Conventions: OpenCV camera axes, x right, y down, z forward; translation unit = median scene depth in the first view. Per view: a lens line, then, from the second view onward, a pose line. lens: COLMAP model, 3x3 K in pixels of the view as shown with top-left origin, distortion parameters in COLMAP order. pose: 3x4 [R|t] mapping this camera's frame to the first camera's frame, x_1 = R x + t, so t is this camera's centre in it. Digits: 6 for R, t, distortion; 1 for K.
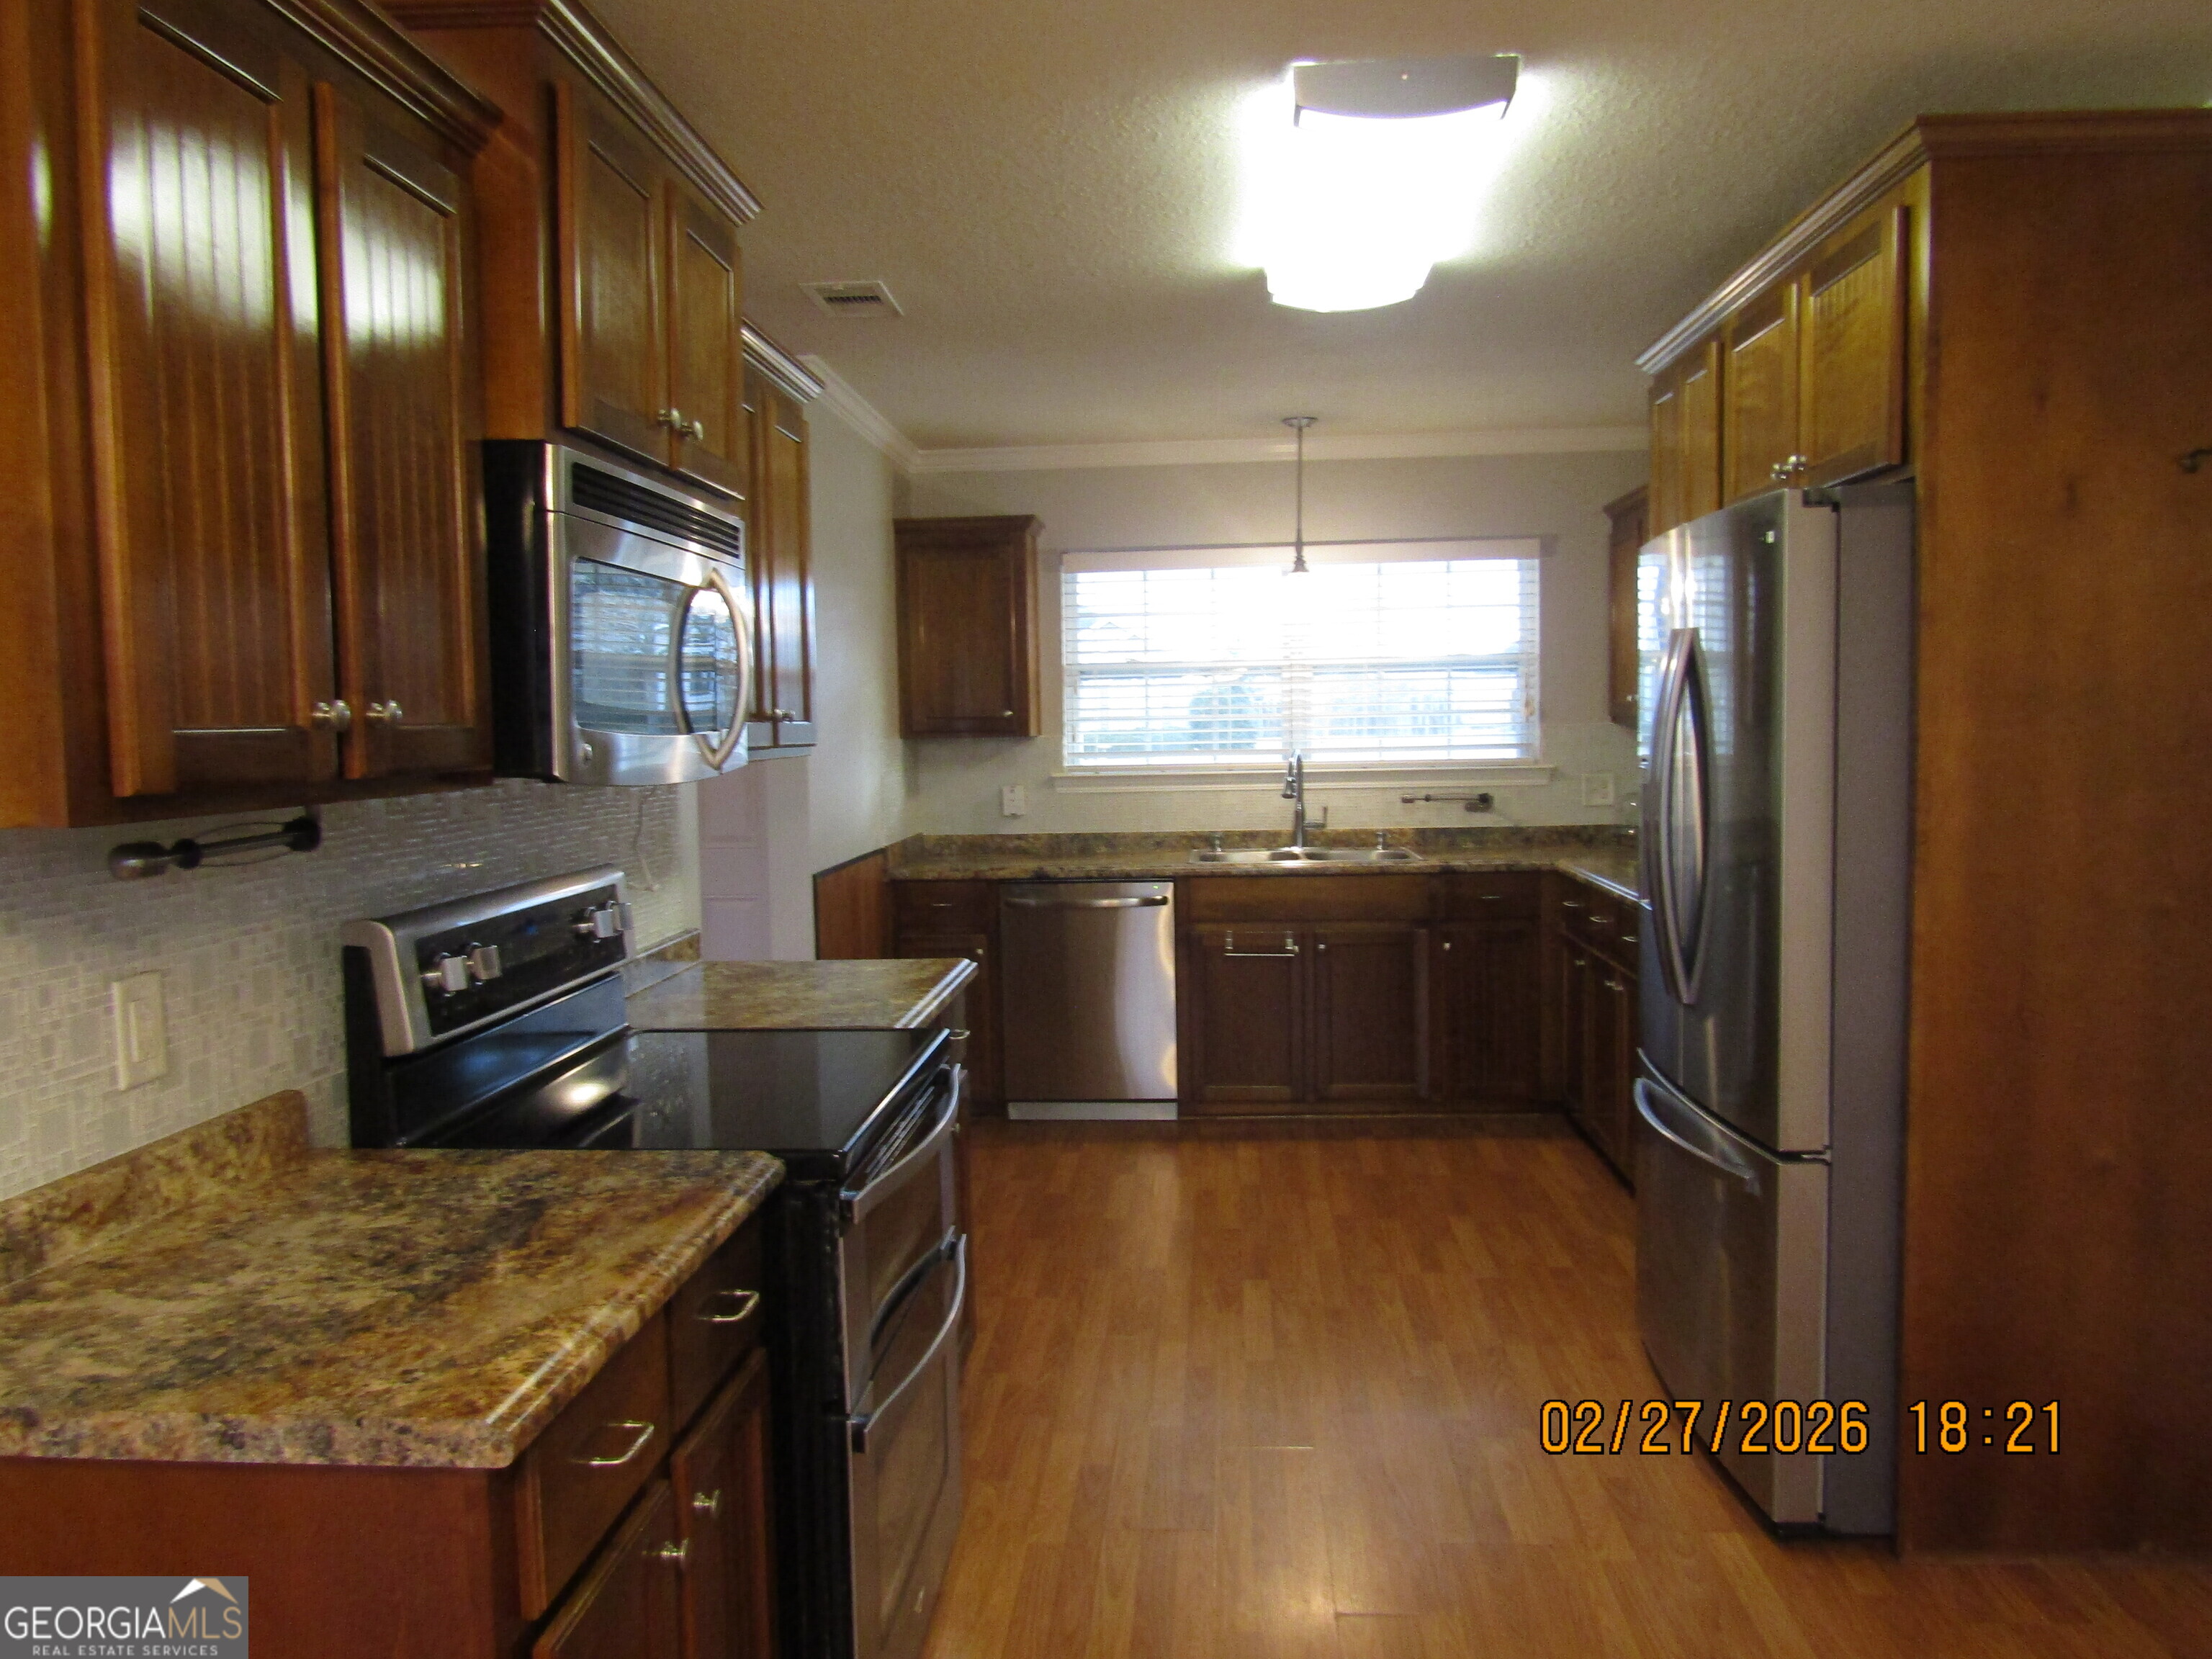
lens RADIAL K [[1565.6, 0, 1107.9], [0, 1565.6, 839.2], [0, 0, 1]] dist [-0.014954, -0.000119]
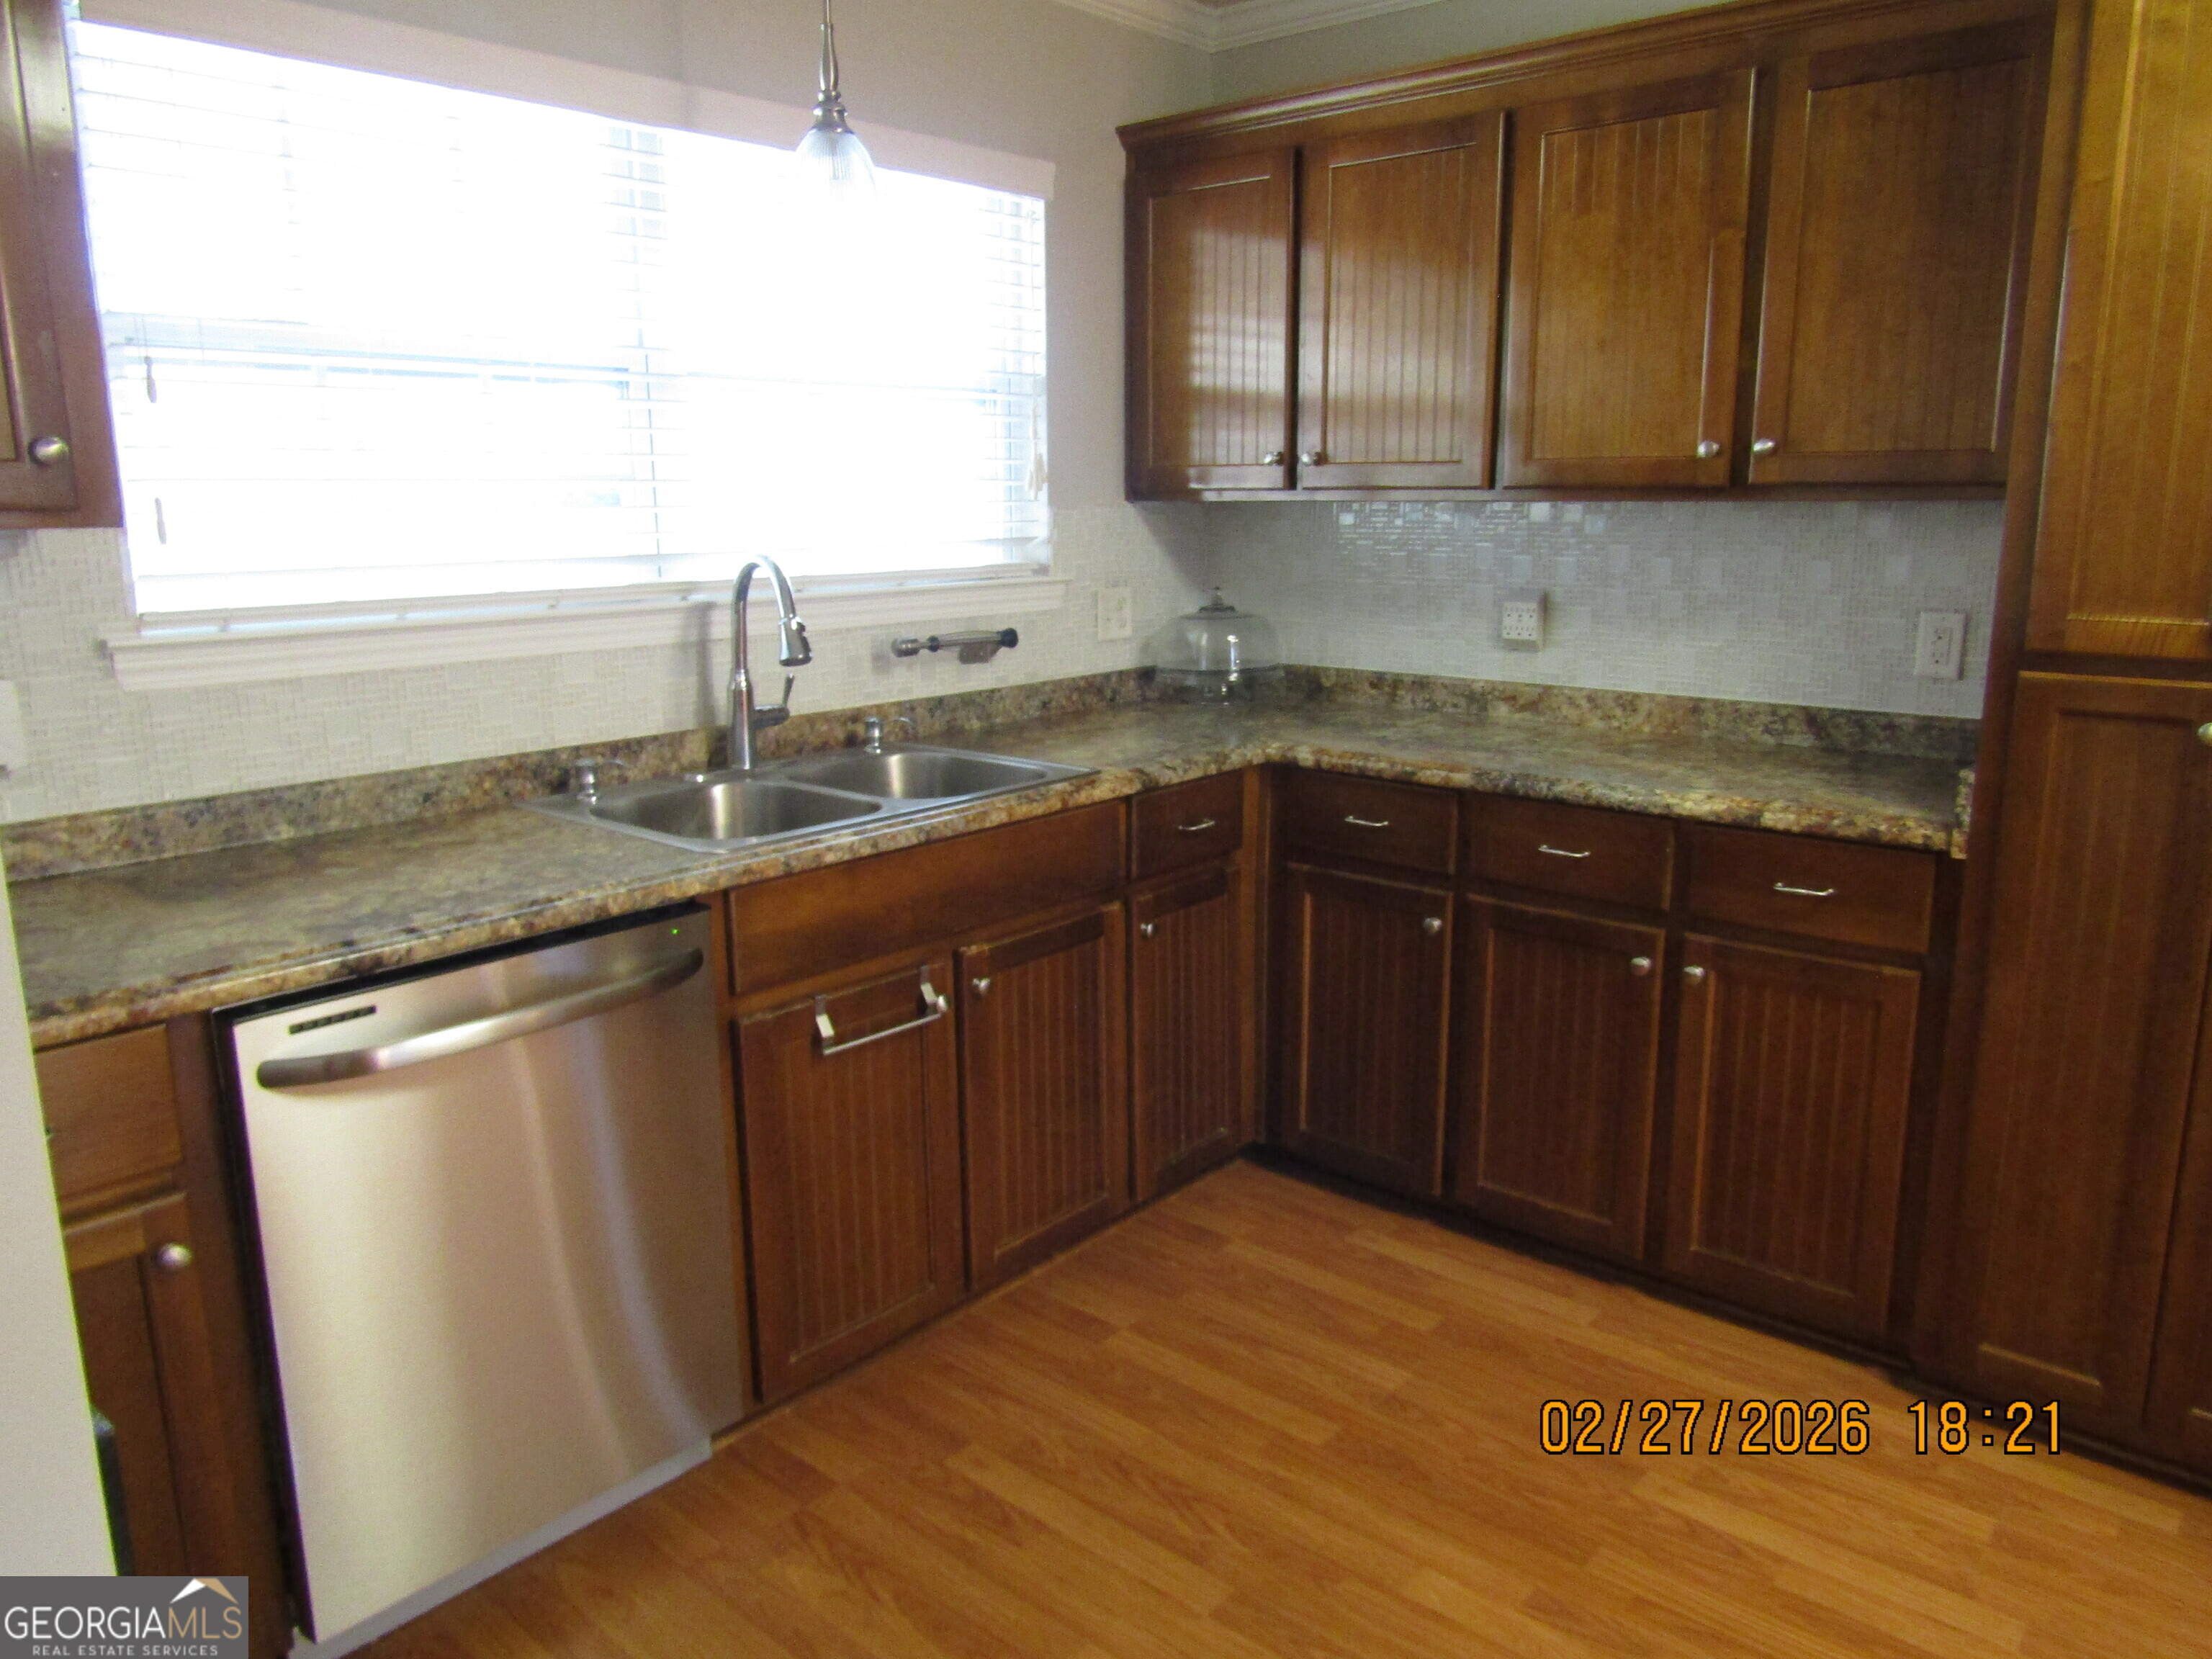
lens RADIAL K [[1565.6, 0, 1107.7], [0, 1565.6, 855.1], [0, 0, 1]] dist [-0.014954, -0.000119]
pose [[0.599015, -0.162882, 0.783997, -0.182075], [0.055733, 0.985199, 0.162101, -0.038302], [-0.798796, -0.053406, 0.599227, 0.634380]]
